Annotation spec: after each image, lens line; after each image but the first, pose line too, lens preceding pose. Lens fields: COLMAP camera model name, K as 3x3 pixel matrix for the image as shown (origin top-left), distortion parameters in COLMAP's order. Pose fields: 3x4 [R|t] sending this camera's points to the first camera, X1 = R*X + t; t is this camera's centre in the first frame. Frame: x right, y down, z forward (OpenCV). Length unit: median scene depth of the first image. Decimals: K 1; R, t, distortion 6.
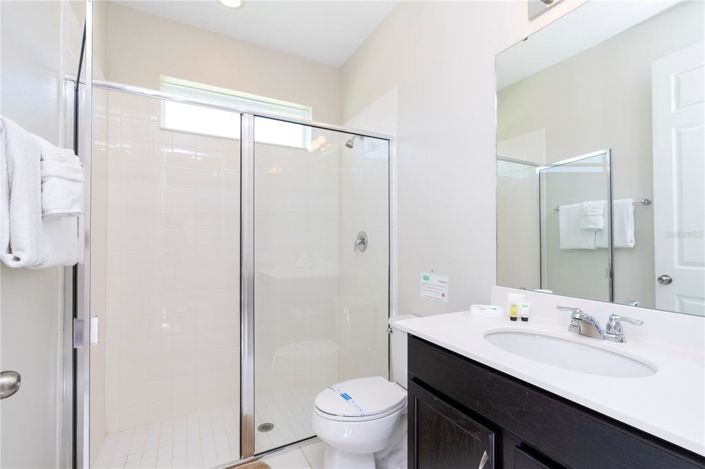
lens RADIAL K [[314.3, 0, 354.2], [0, 314.3, 236.5], [0, 0, 1]] dist [-0.005059, 0.000129]
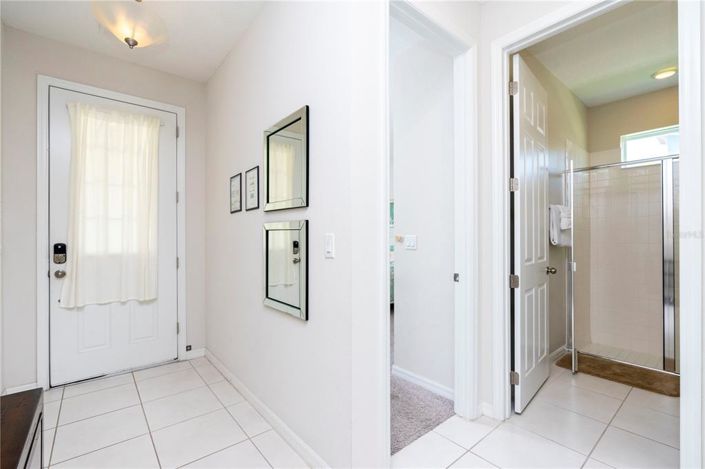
lens RADIAL K [[314.3, 0, 354.2], [0, 314.3, 236.5], [0, 0, 1]] dist [-0.005059, 0.000129]
pose [[0.201838, -0.000325, -0.979419, 1.622689], [0.013914, 0.999900, 0.002535, -0.034176], [0.979320, -0.014139, 0.201822, -1.613167]]
